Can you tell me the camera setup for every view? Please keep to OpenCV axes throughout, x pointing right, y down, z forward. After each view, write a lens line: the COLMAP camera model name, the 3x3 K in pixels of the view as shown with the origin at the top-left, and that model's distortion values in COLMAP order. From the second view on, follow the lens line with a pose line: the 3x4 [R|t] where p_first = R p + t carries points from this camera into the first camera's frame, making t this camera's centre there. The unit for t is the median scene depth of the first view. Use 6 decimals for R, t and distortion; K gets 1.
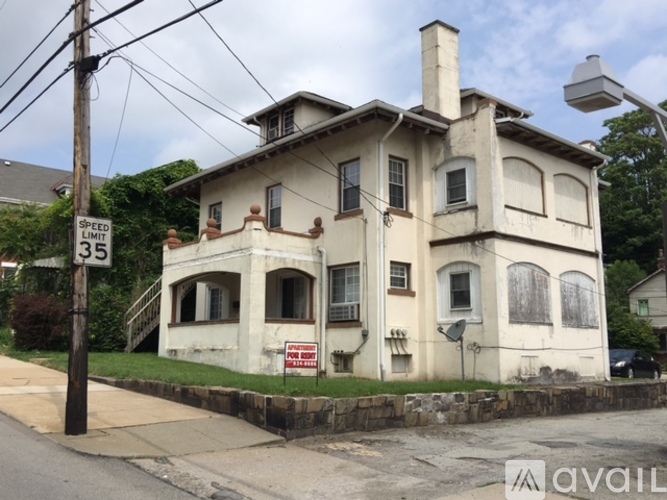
lens RADIAL K [[663.5, 0, 332.2], [0, 663.5, 249.8], [0, 0, 1]] dist [0.044579, 0.000000]
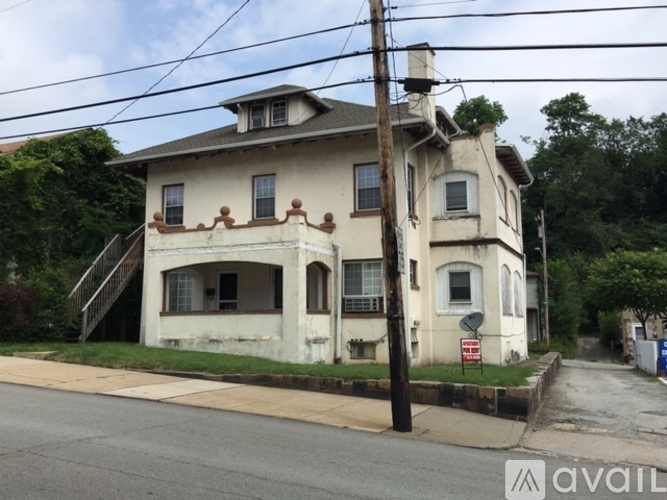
lens RADIAL K [[663.5, 0, 330.9], [0, 663.5, 250.3], [0, 0, 1]] dist [0.044579, 0.000000]
pose [[0.902116, 0.041618, 0.429481, -0.494799], [-0.059399, 0.997839, 0.028074, -0.020517], [-0.427385, -0.050837, 0.902639, 0.046915]]
